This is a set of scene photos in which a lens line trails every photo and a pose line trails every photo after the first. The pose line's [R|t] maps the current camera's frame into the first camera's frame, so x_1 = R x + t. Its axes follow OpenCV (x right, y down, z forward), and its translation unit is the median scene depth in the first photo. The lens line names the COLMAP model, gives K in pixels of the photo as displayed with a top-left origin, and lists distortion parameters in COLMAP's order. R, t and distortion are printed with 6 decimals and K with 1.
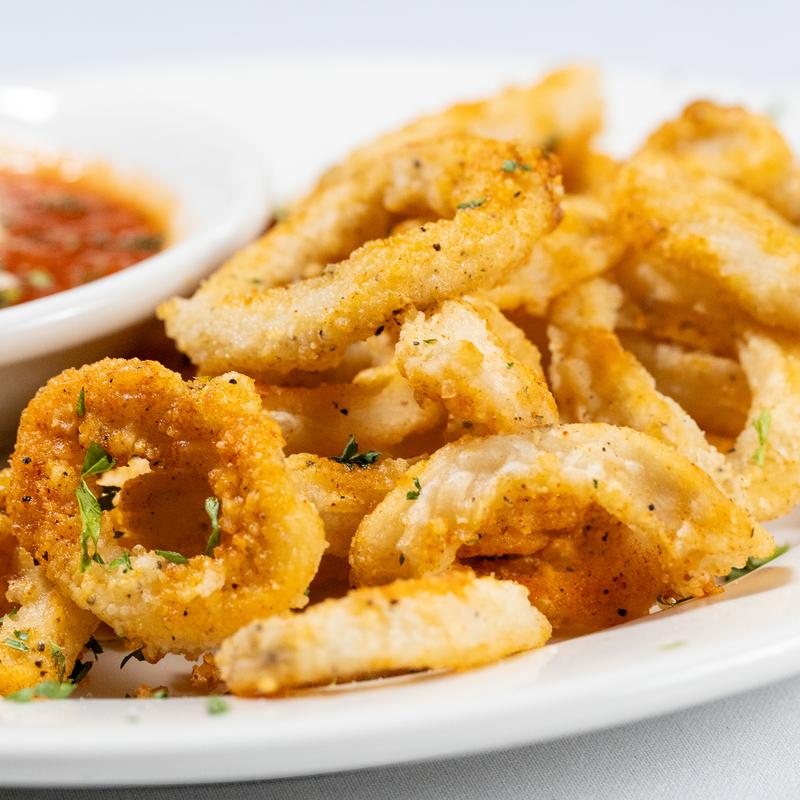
lens RADIAL K [[4188.5, 0, 400.0], [0, 4188.5, 400.0], [0, 0, 1]] dist [0.138939, -5.793198]
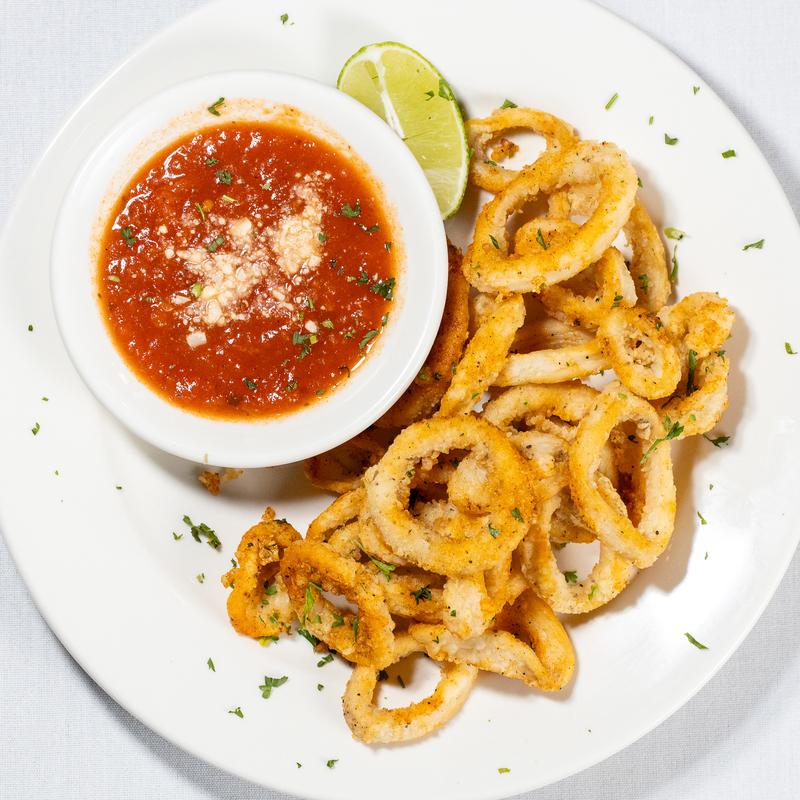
lens RADIAL K [[3841.3, 0, 400.0], [0, 3841.3, 400.0], [0, 0, 1]] dist [0.009476, -5.514152]
pose [[0.972743, 0.218802, 0.076784, -0.223027], [-0.157580, 0.380824, 0.911121, -2.101493], [0.170114, -0.898387, 0.404923, 0.197547]]
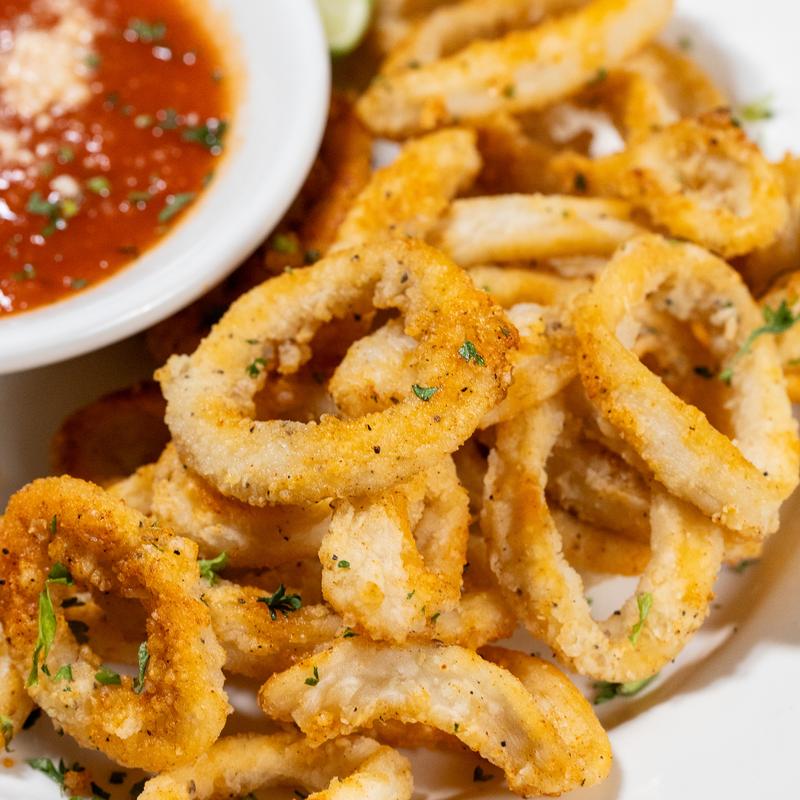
lens RADIAL K [[4104.1, 0, 400.0], [0, 4104.1, 400.0], [0, 0, 1]] dist [0.057819, -3.314479]
pose [[0.978732, 0.192678, -0.070417, 0.092814], [-0.132228, 0.854967, 0.501545, -0.621195], [0.156841, -0.481567, 0.862261, 0.050081]]
